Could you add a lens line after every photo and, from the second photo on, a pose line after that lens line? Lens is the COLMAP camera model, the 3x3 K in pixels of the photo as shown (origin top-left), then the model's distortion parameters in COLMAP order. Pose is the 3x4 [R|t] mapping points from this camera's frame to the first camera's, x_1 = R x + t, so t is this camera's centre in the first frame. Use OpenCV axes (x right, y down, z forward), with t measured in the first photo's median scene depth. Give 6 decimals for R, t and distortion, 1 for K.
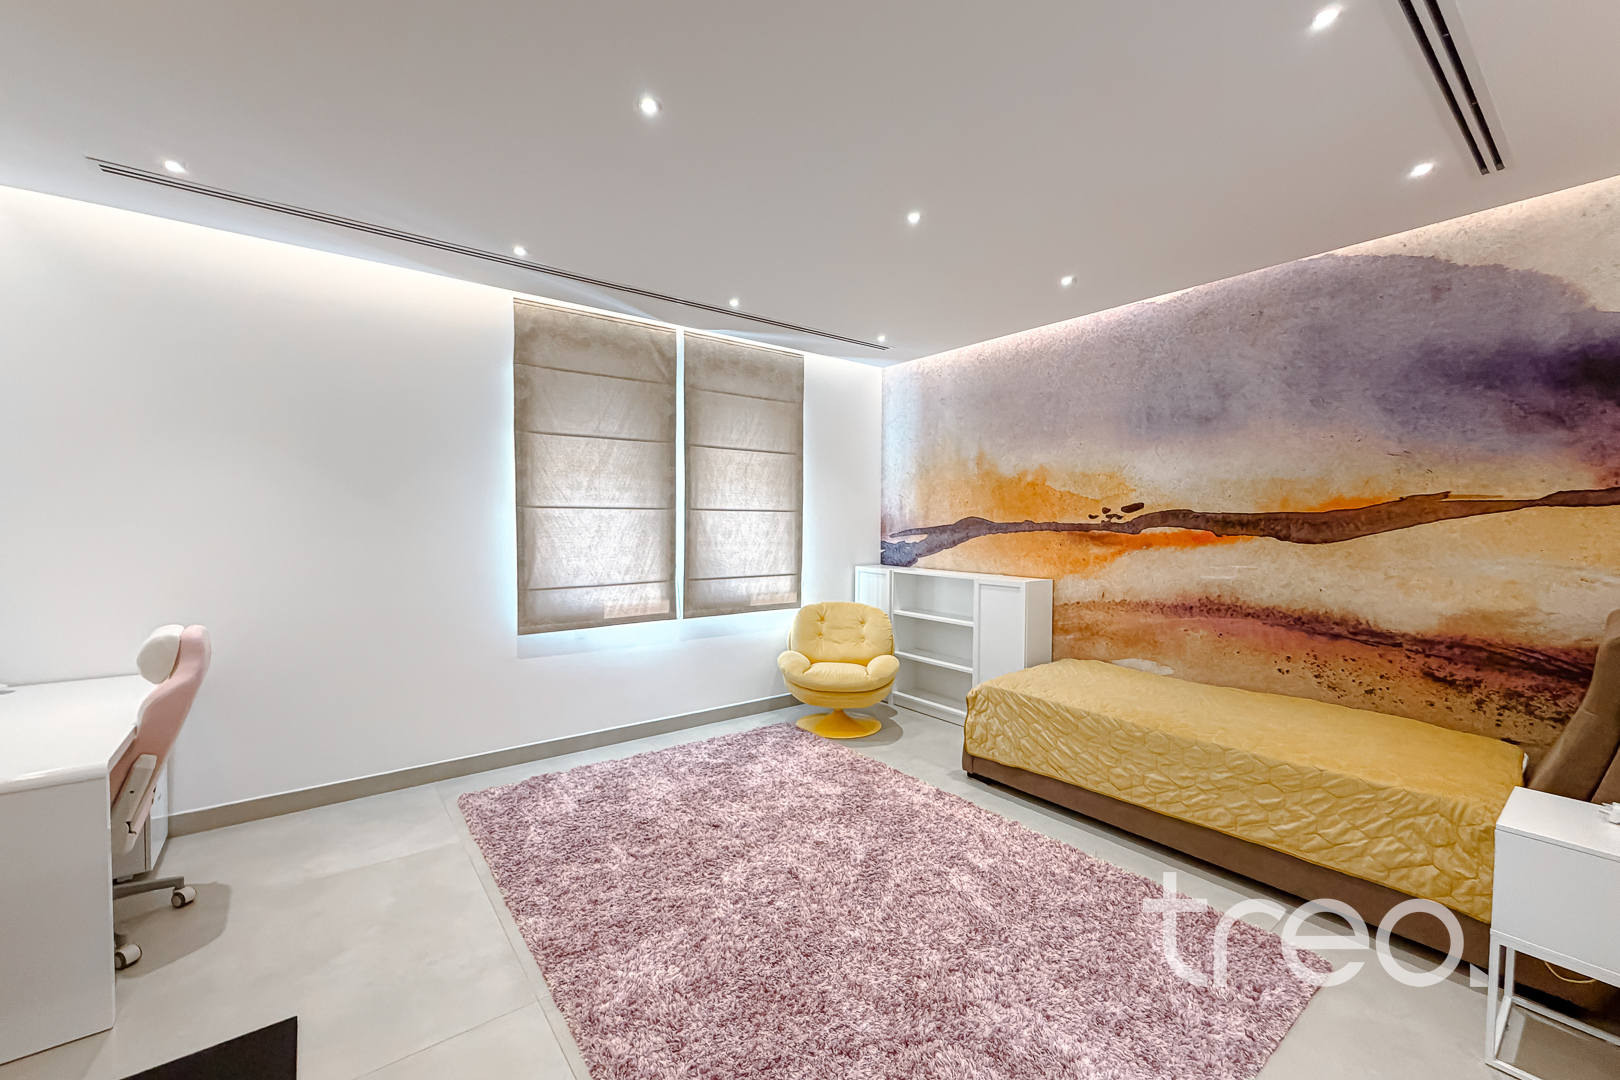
lens RADIAL K [[647.9, 0, 811.1], [0, 647.9, 533.6], [0, 0, 1]] dist [-0.002447, -0.000365]
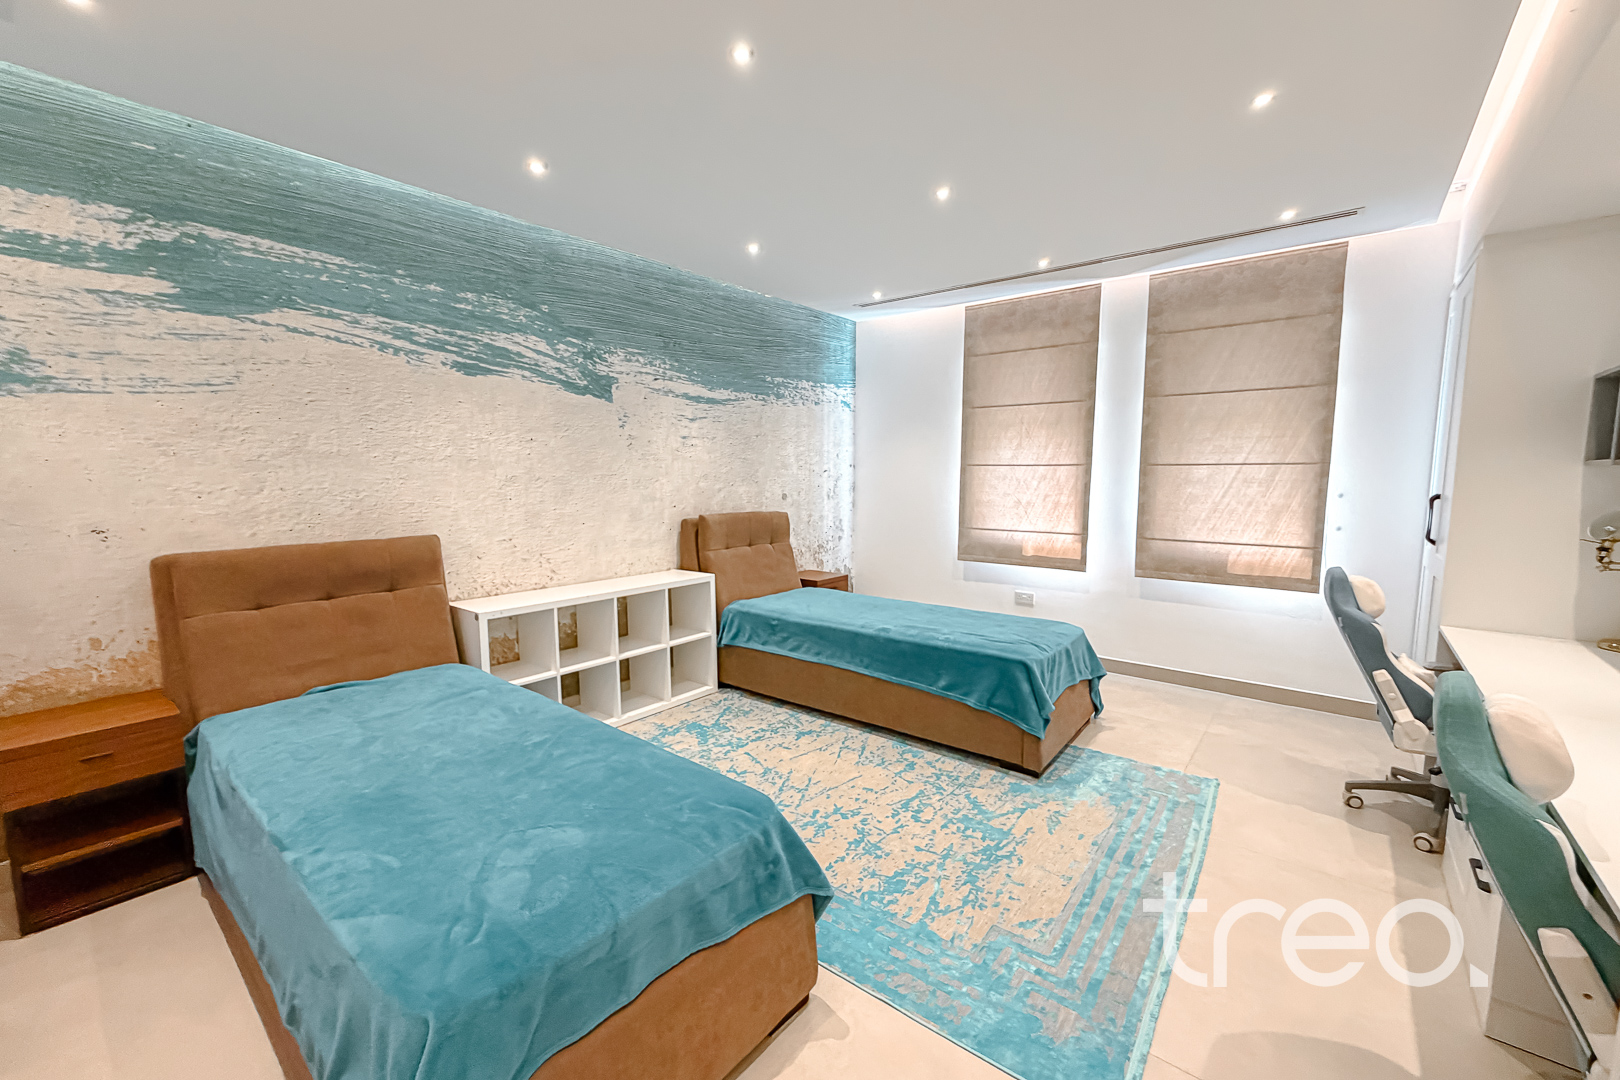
lens RADIAL K [[647.9, 0, 810.7], [0, 647.9, 544.2], [0, 0, 1]] dist [-0.002447, -0.000365]
pose [[0.235918, 0.100021, -0.966612, 0.684033], [-0.021421, 0.994983, 0.097729, -0.005969], [0.971537, -0.002350, 0.236877, 0.334329]]
